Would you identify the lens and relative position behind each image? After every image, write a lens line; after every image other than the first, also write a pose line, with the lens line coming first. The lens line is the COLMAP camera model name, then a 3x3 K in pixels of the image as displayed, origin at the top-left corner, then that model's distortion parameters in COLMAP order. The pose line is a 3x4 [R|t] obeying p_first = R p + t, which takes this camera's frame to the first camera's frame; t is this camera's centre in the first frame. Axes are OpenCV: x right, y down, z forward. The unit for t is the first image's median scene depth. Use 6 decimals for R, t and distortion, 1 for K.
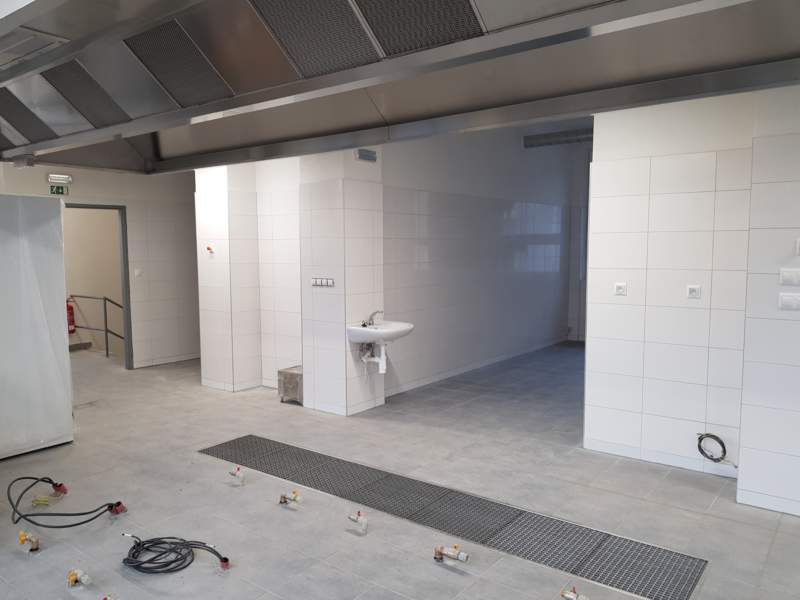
lens RADIAL K [[623.7, 0, 400.0], [0, 623.7, 300.0], [0, 0, 1]] dist [-0.007833, -0.009932]
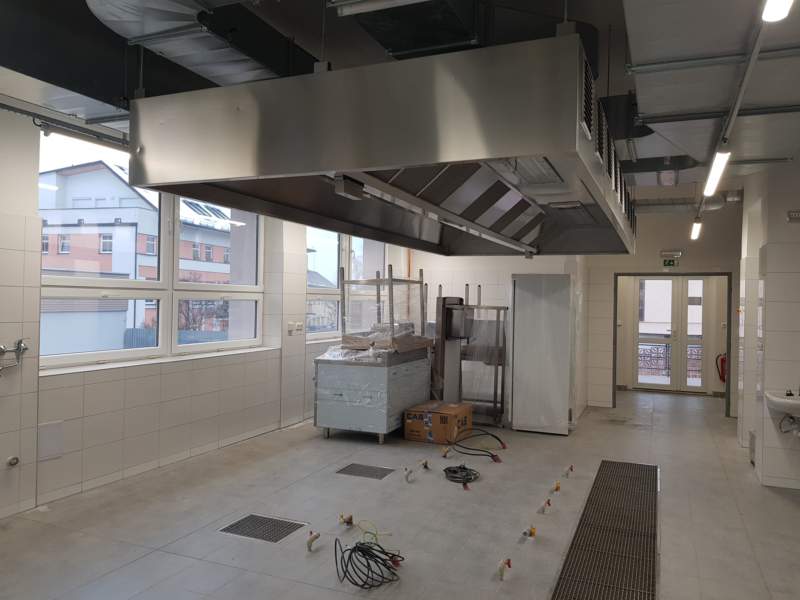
lens RADIAL K [[623.7, 0, 400.0], [0, 623.7, 300.0], [0, 0, 1]] dist [-0.007833, -0.009932]
pose [[0.243494, 0.013301, -0.969811, 0.652564], [-0.101526, 0.994762, -0.011847, -0.029006], [0.964574, 0.101345, 0.243569, 0.159719]]
